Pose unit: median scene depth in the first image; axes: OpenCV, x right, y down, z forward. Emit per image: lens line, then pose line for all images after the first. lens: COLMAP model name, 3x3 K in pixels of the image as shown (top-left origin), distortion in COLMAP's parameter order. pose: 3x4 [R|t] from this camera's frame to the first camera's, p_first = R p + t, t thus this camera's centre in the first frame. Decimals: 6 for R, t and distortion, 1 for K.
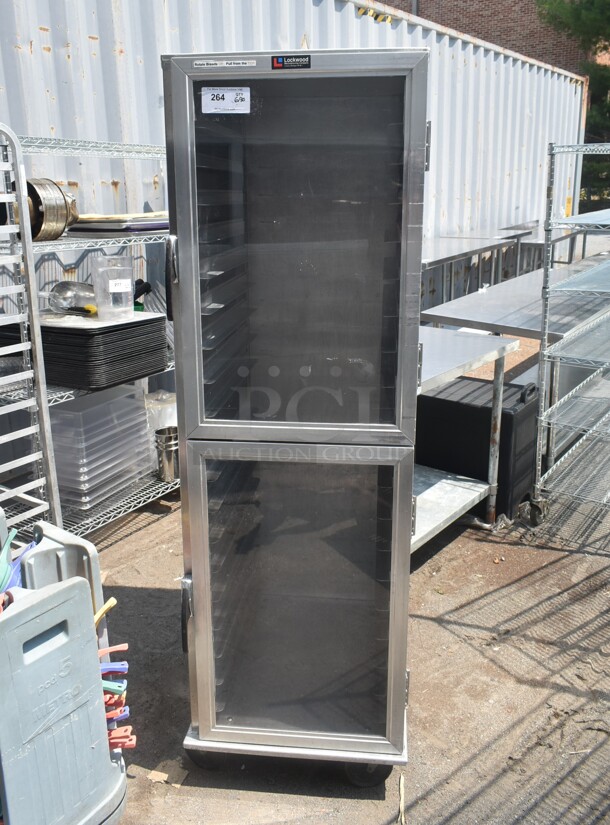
lens RADIAL K [[711.8, 0, 309.1], [0, 711.8, 375.4], [0, 0, 1]] dist [0.007048, 0.010904]
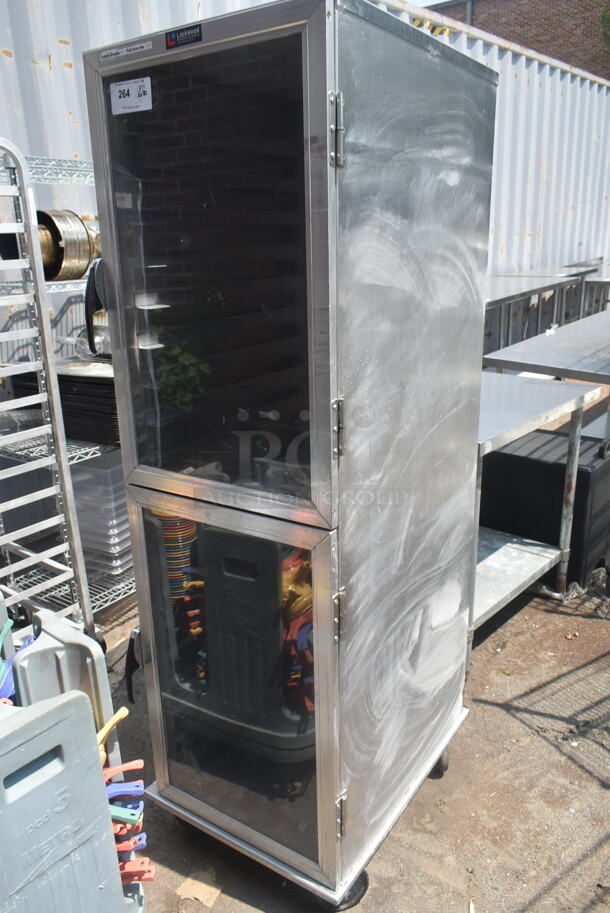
lens RADIAL K [[706.2, 0, 308.3], [0, 706.2, 463.1], [0, 0, 1]] dist [-0.001260, 0.008441]
pose [[0.997740, 0.002164, -0.067164, -0.004468], [0.001796, 0.998266, 0.058831, -0.009317], [0.067175, -0.058819, 0.996006, 0.116212]]
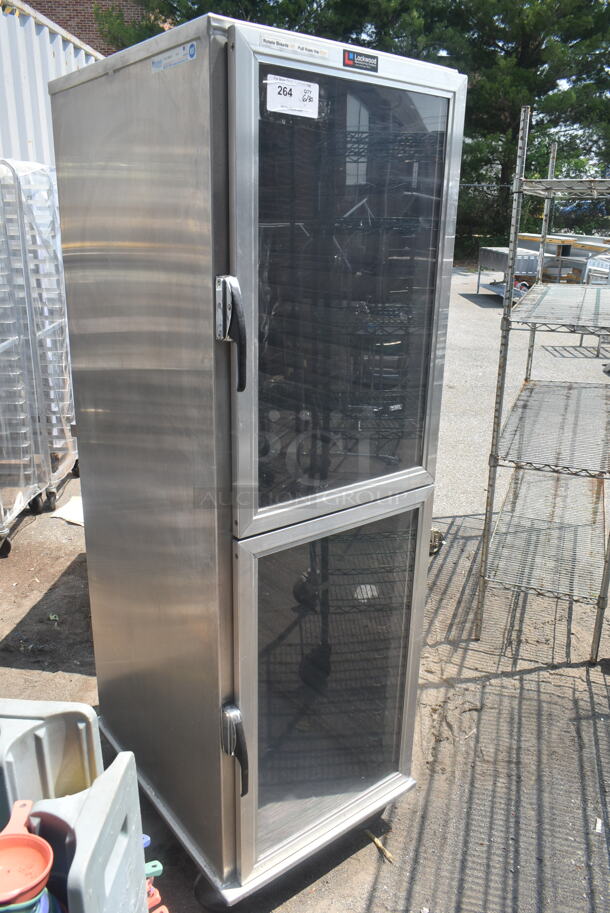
lens RADIAL K [[706.2, 0, 308.3], [0, 706.2, 463.1], [0, 0, 1]] dist [-0.001260, 0.008441]
pose [[0.839007, -0.158480, 0.520529, -0.237797], [0.117031, 0.986814, 0.111810, -0.034091], [-0.531385, -0.032891, 0.846491, 0.141061]]
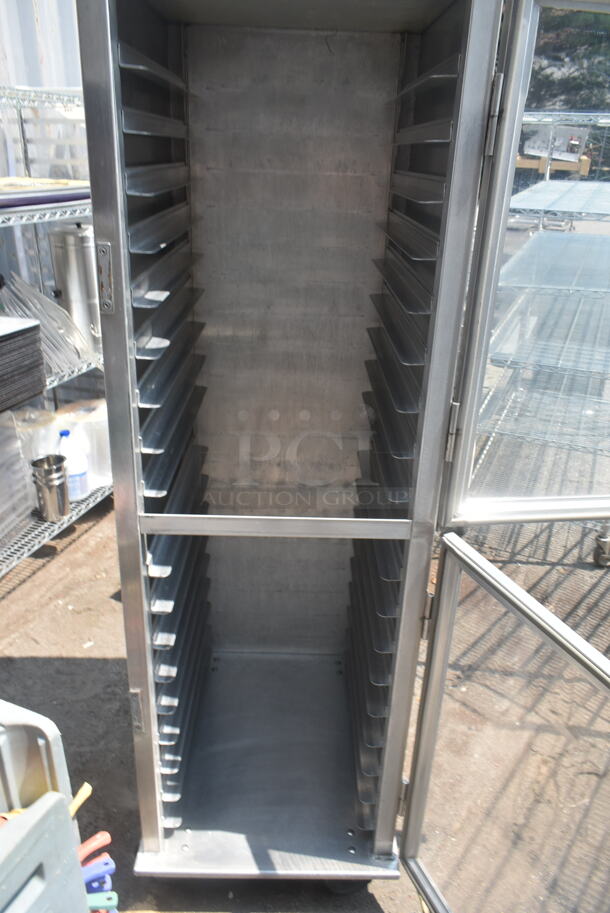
lens RADIAL K [[706.2, 0, 308.3], [0, 706.2, 463.1], [0, 0, 1]] dist [-0.001260, 0.008441]
pose [[0.972136, -0.065327, 0.225129, -0.104860], [0.026475, 0.984837, 0.171452, -0.061114], [-0.232916, -0.160715, 0.959125, 0.174922]]
